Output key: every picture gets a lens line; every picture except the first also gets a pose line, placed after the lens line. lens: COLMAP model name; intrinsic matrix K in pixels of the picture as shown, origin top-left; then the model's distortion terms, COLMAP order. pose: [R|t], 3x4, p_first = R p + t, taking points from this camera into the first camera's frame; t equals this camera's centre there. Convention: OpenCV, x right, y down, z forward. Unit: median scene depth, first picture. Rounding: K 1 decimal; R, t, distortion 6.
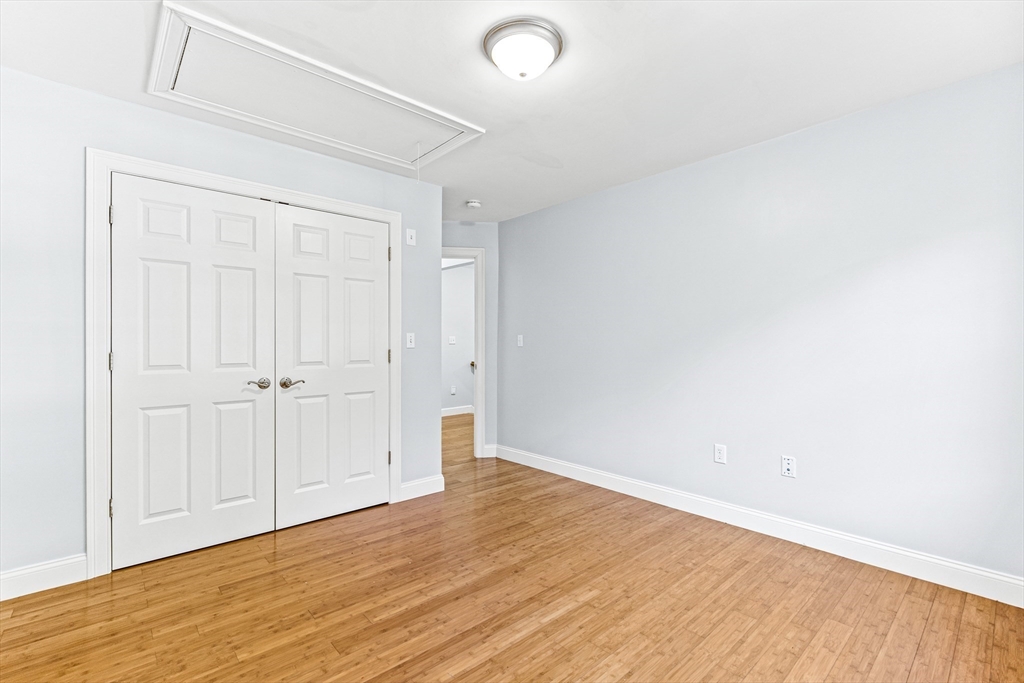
lens RADIAL K [[452.5, 0, 510.0], [0, 452.5, 340.8], [0, 0, 1]] dist [0.001299, 0.000013]
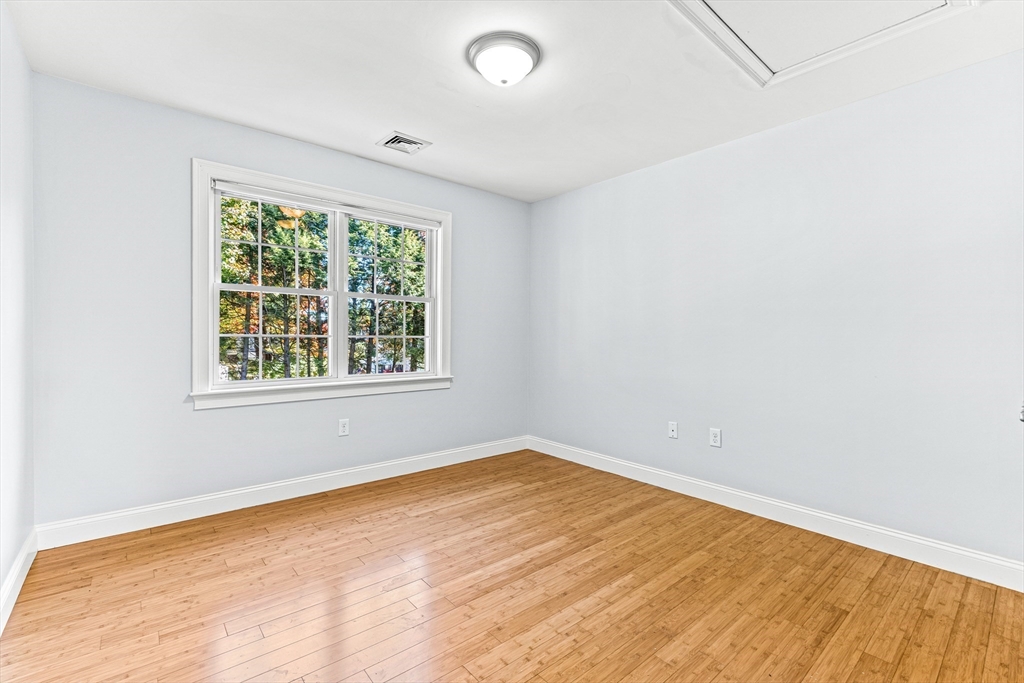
lens RADIAL K [[452.5, 0, 511.5], [0, 452.5, 345.6], [0, 0, 1]] dist [0.001299, 0.000013]
pose [[-0.999651, -0.010389, 0.024300, -0.022898], [-0.010042, 0.999846, 0.014377, 0.037826], [-0.024446, 0.014128, -0.999601, 2.040977]]
